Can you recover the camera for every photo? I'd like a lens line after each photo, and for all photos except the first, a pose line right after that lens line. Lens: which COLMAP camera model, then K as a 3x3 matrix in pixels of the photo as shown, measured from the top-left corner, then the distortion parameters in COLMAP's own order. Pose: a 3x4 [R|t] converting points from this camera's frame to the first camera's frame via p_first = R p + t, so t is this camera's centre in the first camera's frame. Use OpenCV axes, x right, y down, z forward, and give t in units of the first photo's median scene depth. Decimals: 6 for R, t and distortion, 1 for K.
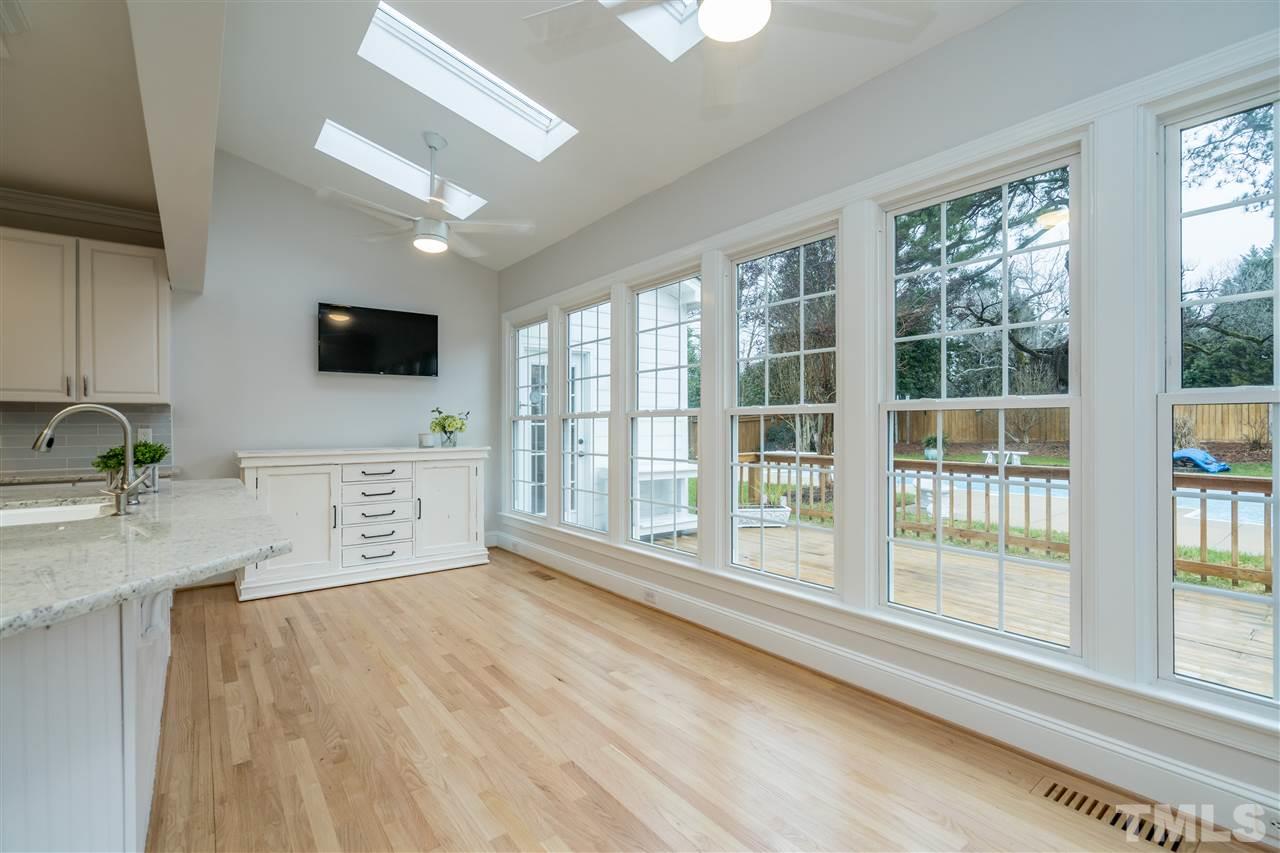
lens RADIAL K [[573.2, 0, 638.3], [0, 573.2, 431.1], [0, 0, 1]] dist [-0.000455, -0.000087]
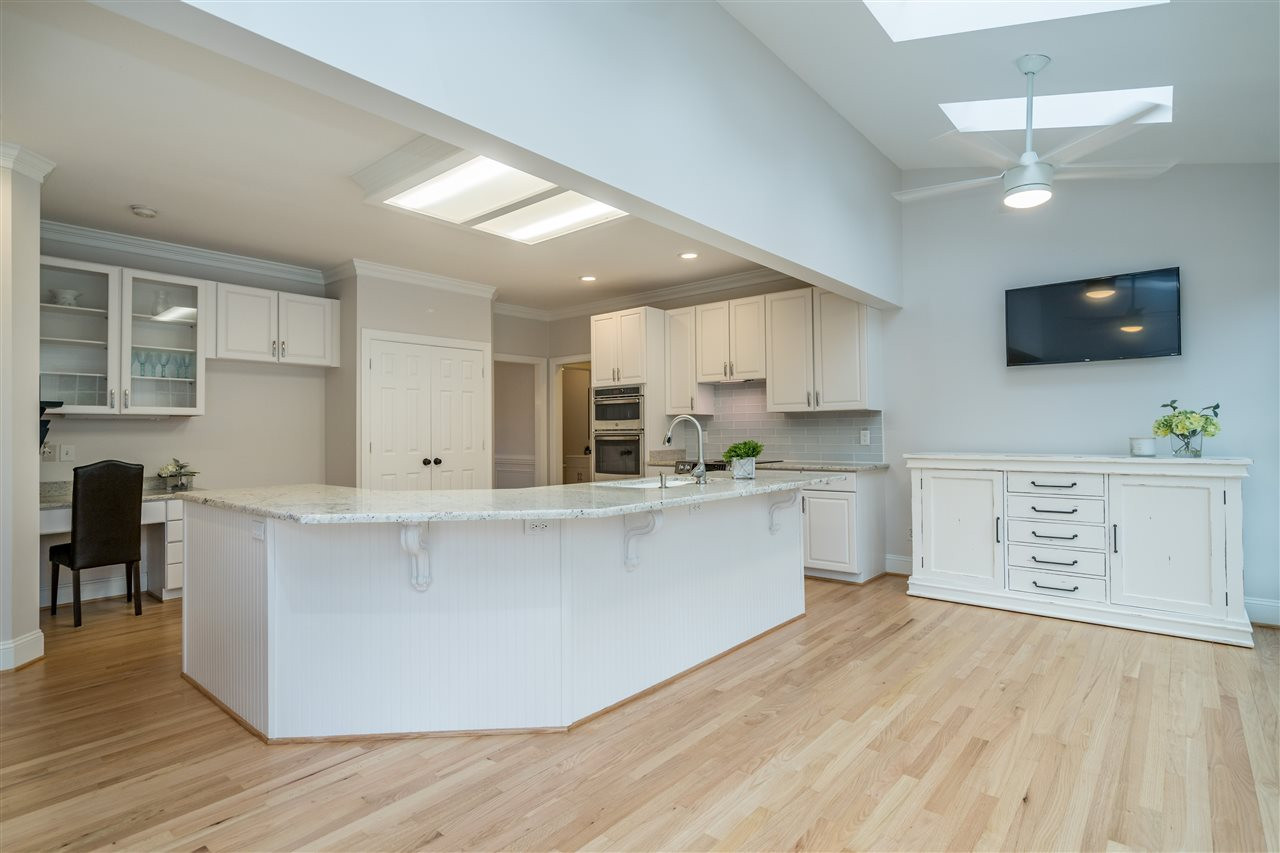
lens RADIAL K [[641.5, 0, 642.3], [0, 641.5, 431.2], [0, 0, 1]] dist [-0.015951, -0.000378]
pose [[0.205455, 0.000498, -0.978666, 0.400865], [-0.003474, 0.999994, -0.000221, -0.002170], [0.978660, 0.003445, 0.205455, 0.313982]]
